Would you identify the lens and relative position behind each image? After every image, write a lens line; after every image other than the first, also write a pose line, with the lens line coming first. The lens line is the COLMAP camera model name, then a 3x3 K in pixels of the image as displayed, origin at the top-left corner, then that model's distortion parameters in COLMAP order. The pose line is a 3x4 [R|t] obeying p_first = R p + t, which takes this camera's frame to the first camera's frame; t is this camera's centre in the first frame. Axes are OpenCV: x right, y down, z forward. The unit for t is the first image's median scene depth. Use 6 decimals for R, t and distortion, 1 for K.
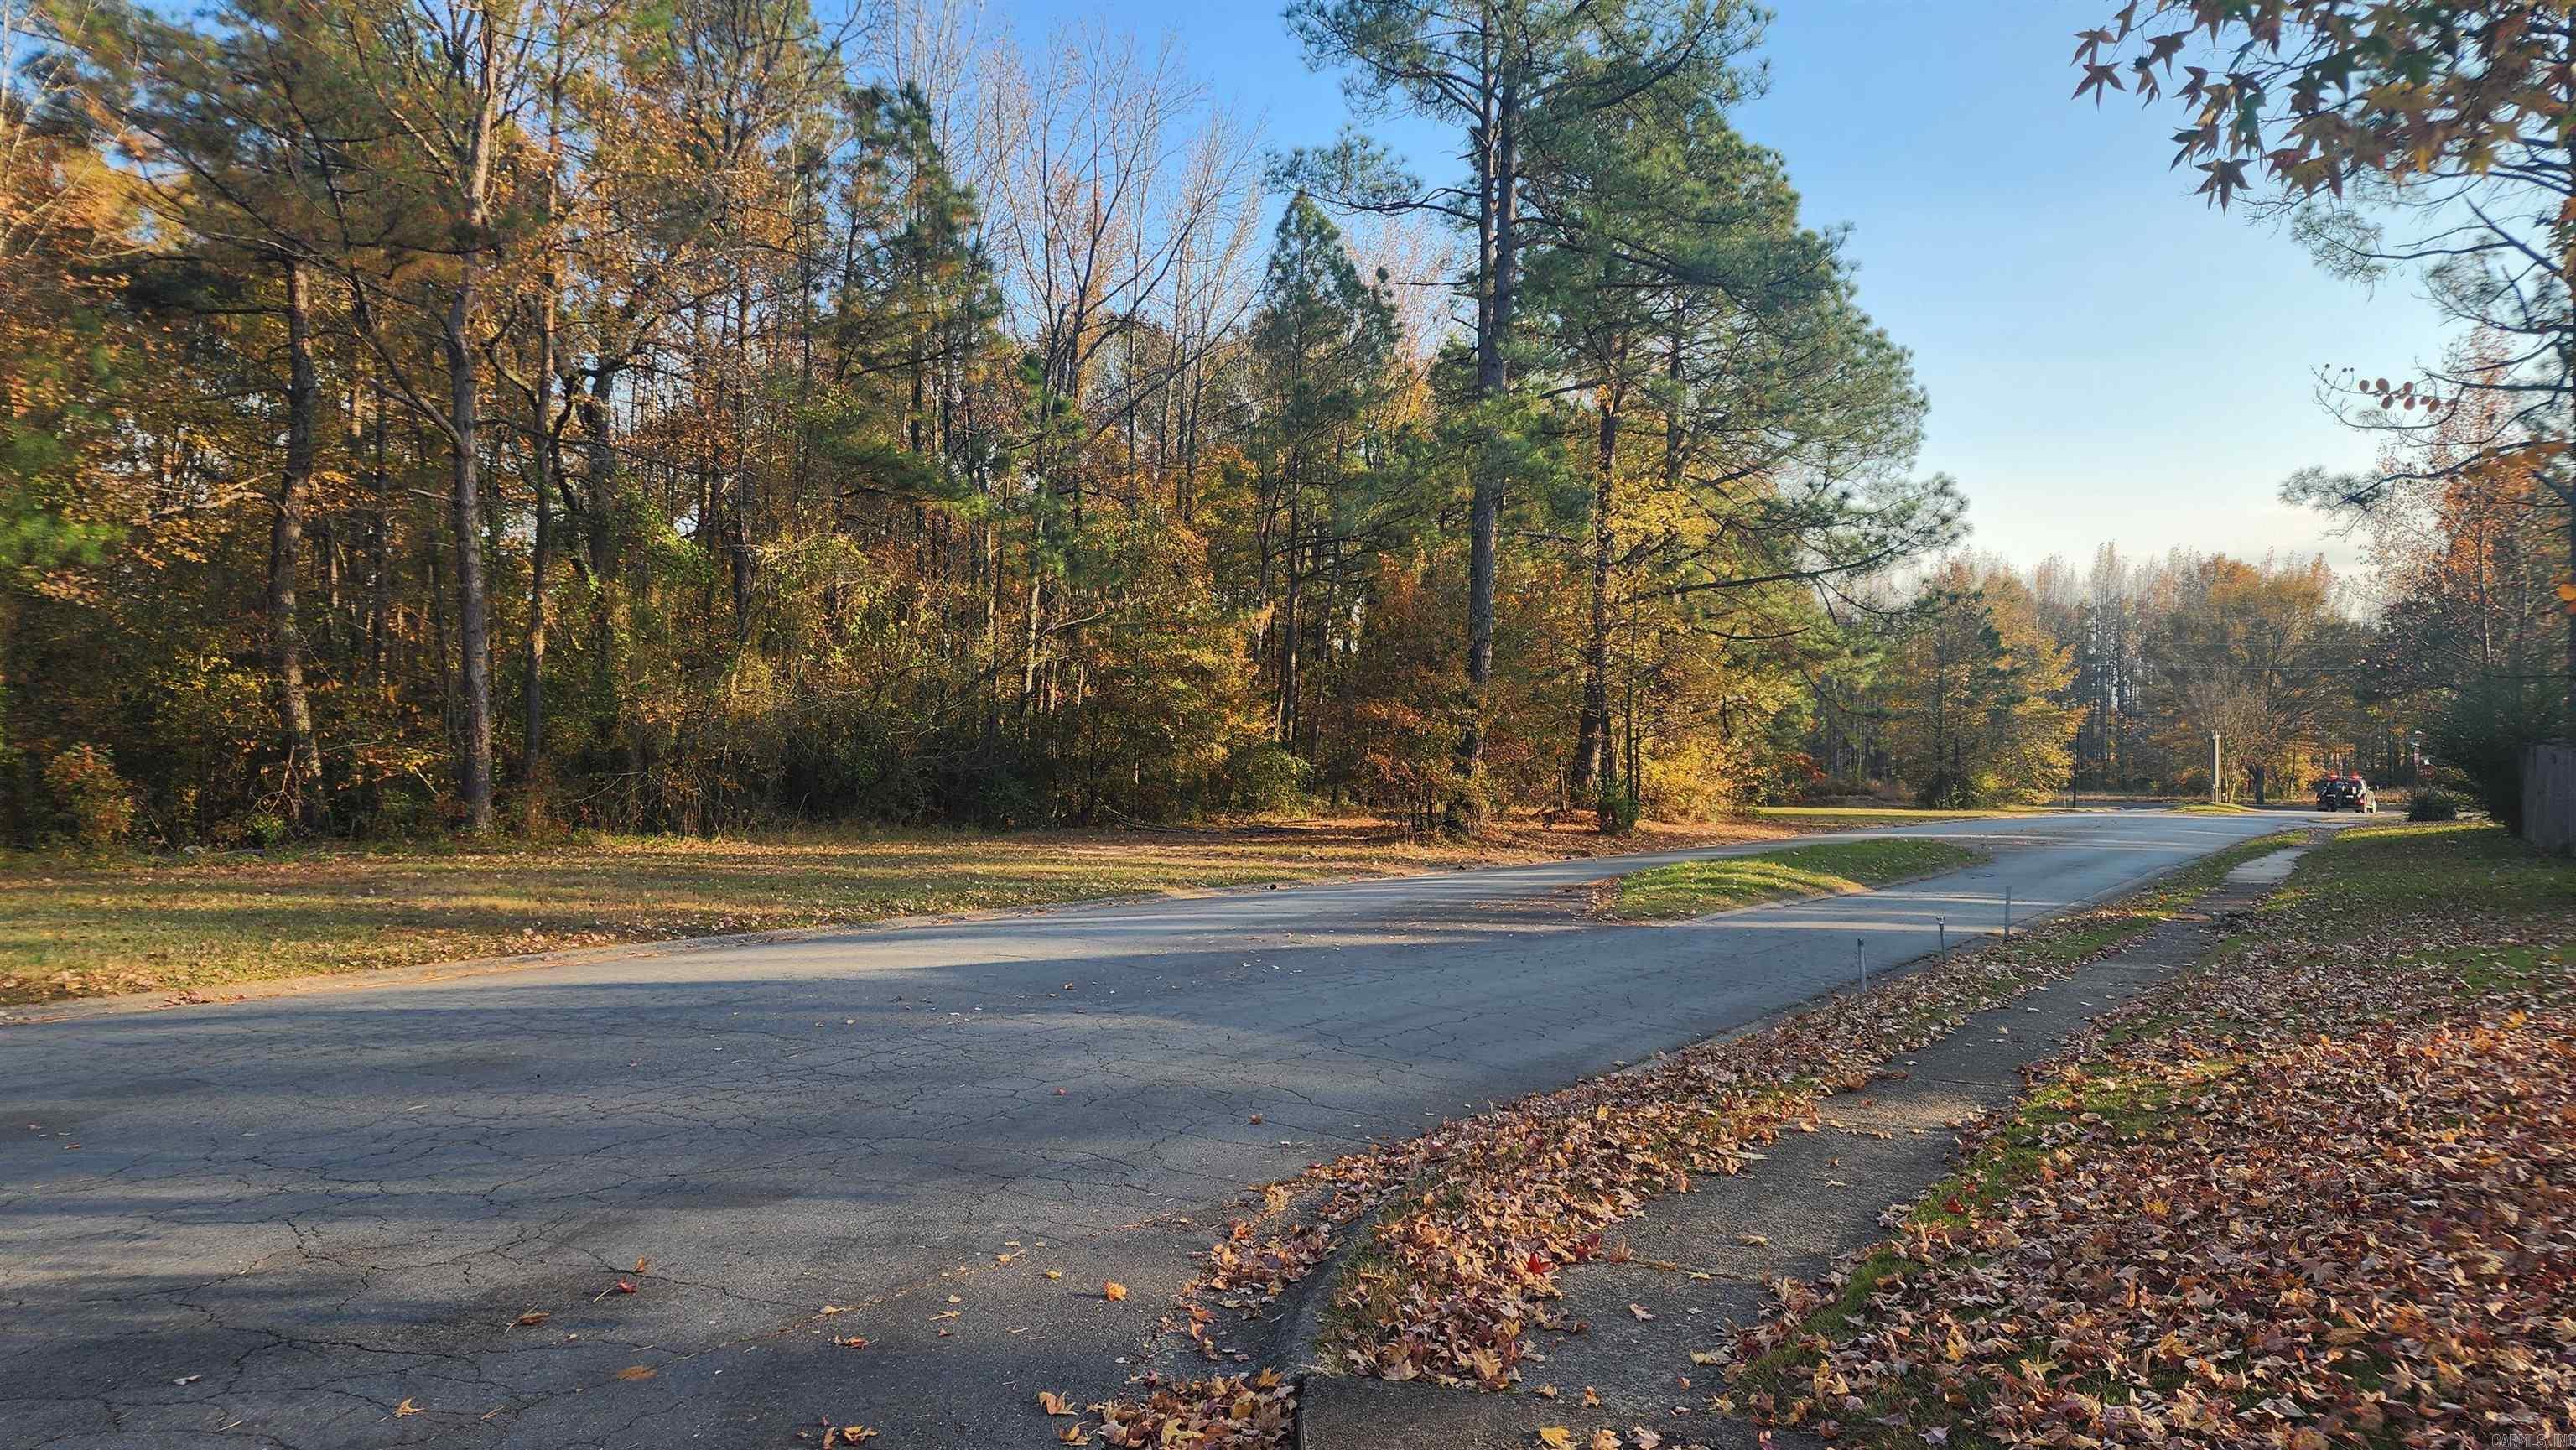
lens RADIAL K [[1672.4, 0, 1290.2], [0, 1672.4, 697.4], [0, 0, 1]] dist [0.138762, -0.151858]
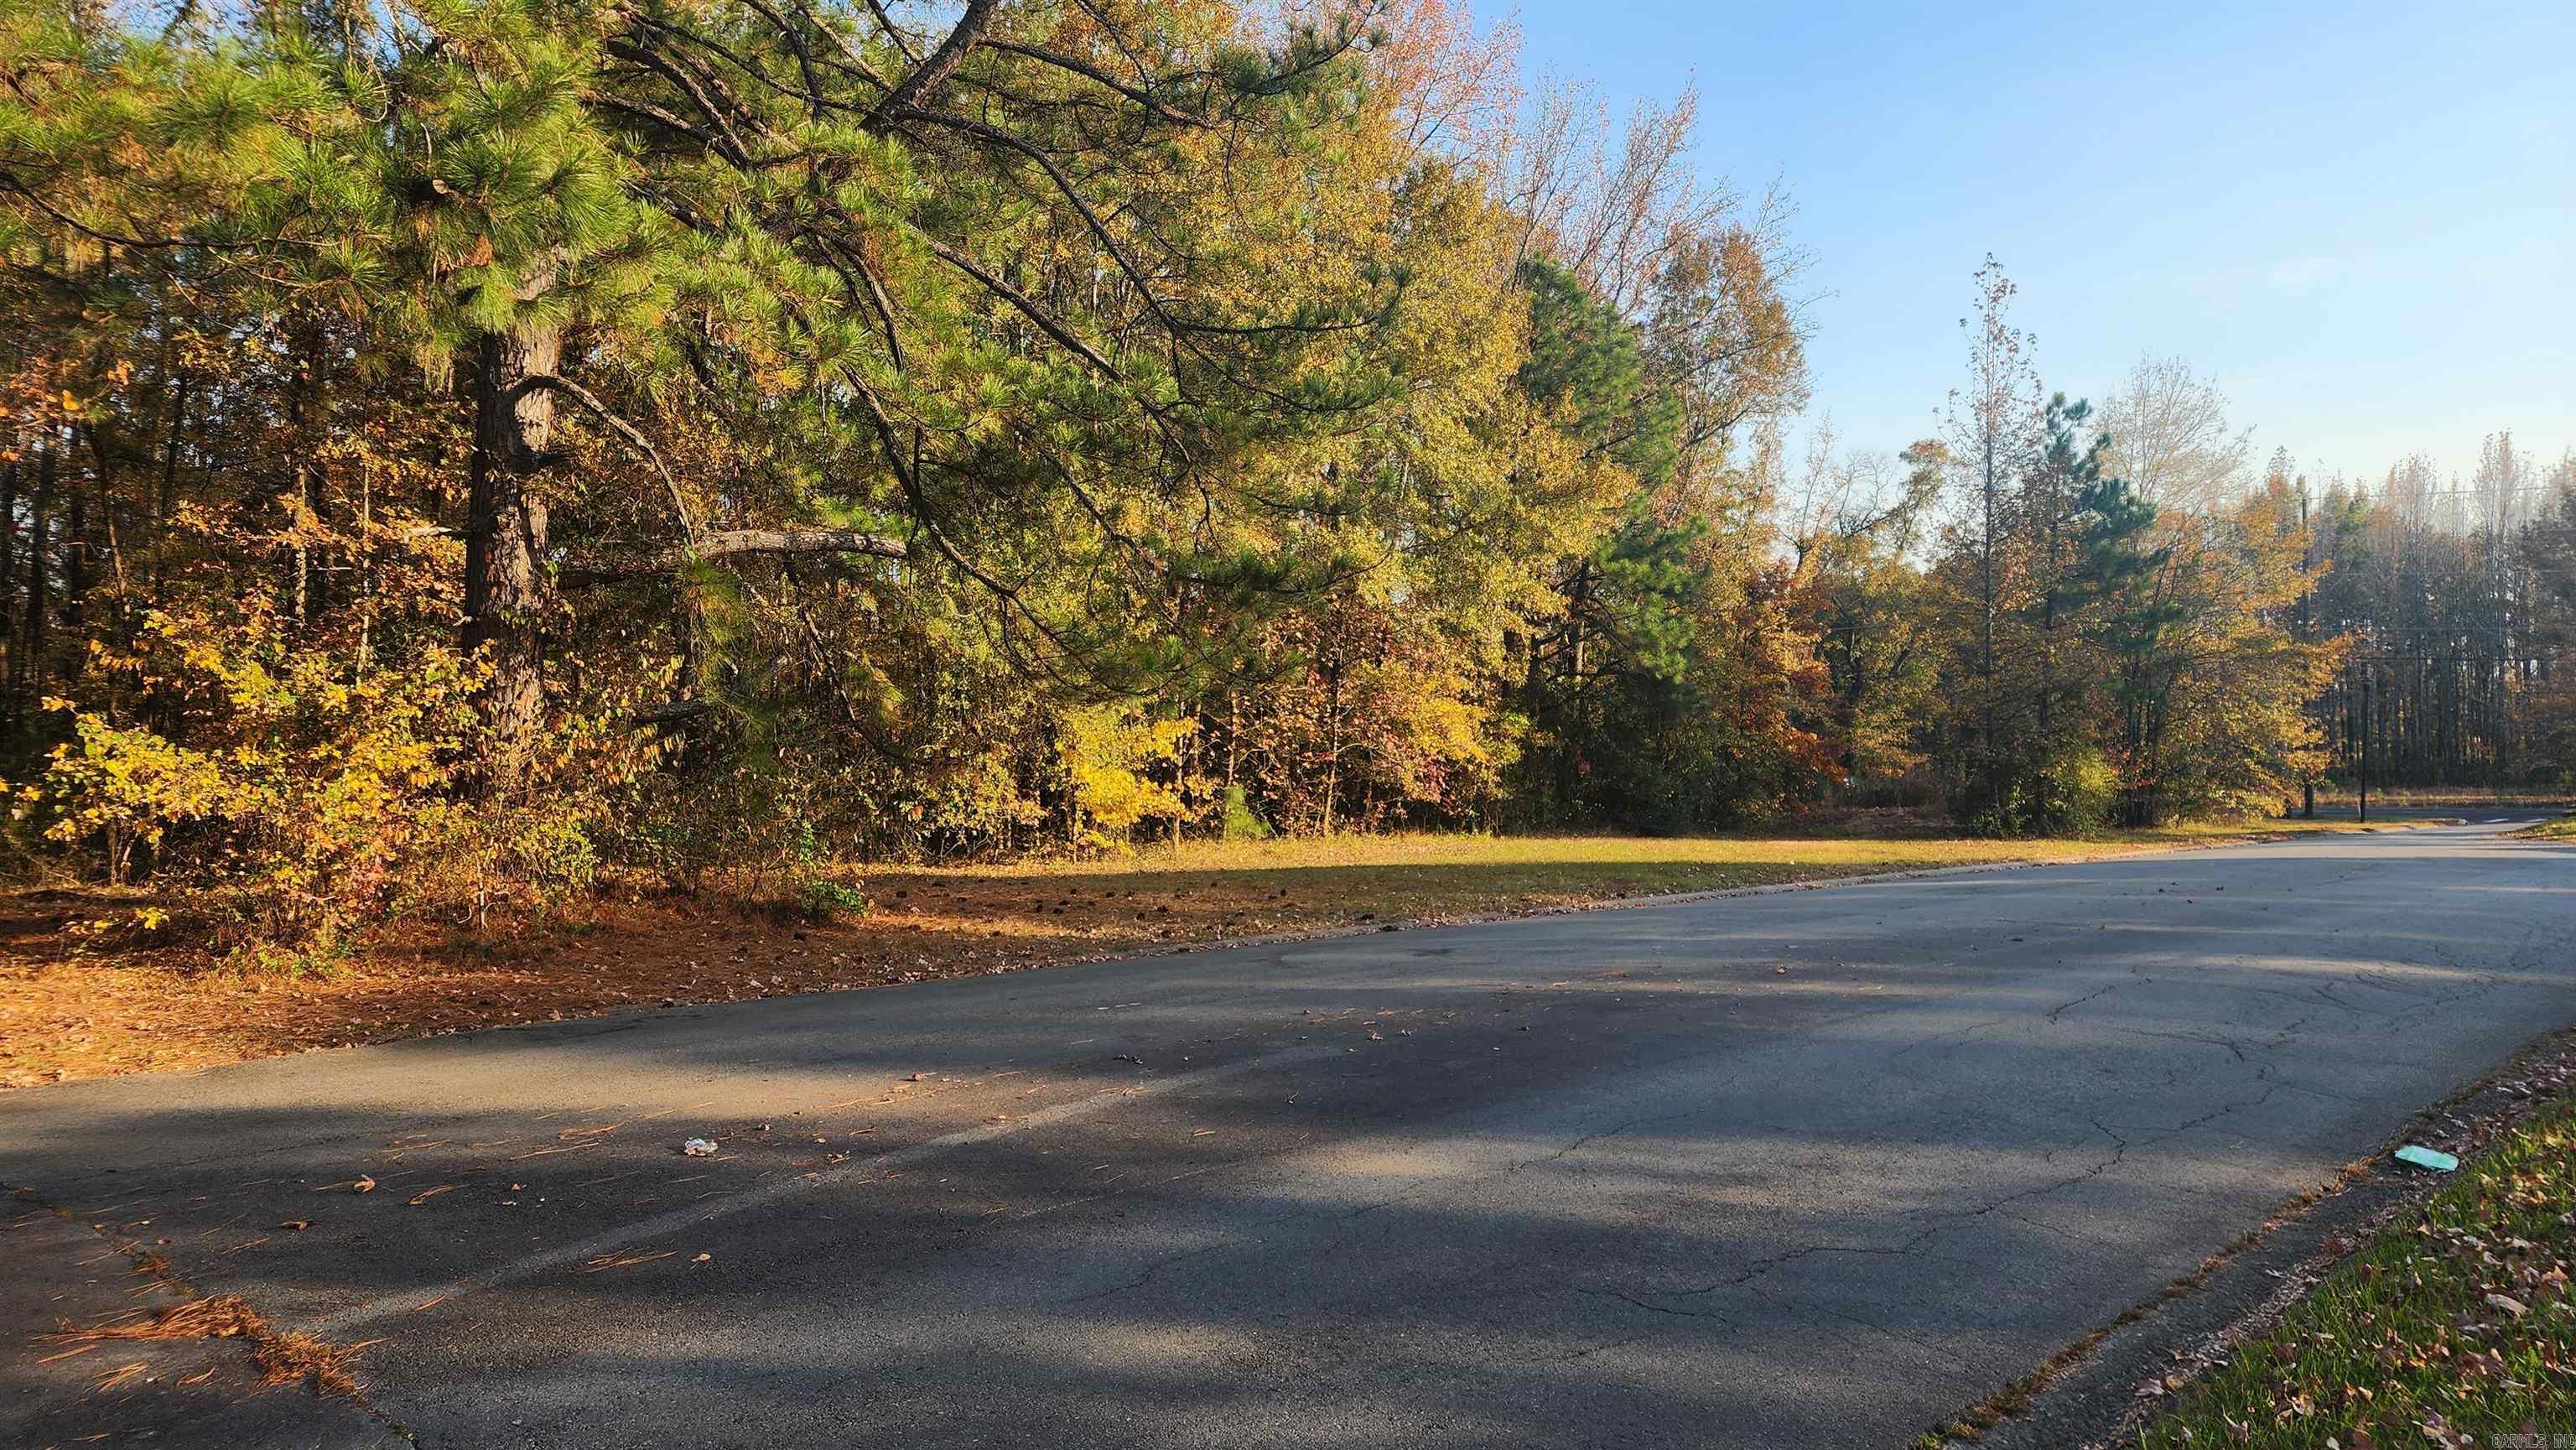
lens RADIAL K [[1717.9, 0, 1291.7], [0, 1717.9, 645.4], [0, 0, 1]] dist [0.049248, -0.000419]
pose [[0.983559, -0.020860, -0.179380, 0.506920], [0.016313, 0.999508, -0.026789, 0.037839], [0.179851, 0.023423, 0.983415, 0.865722]]
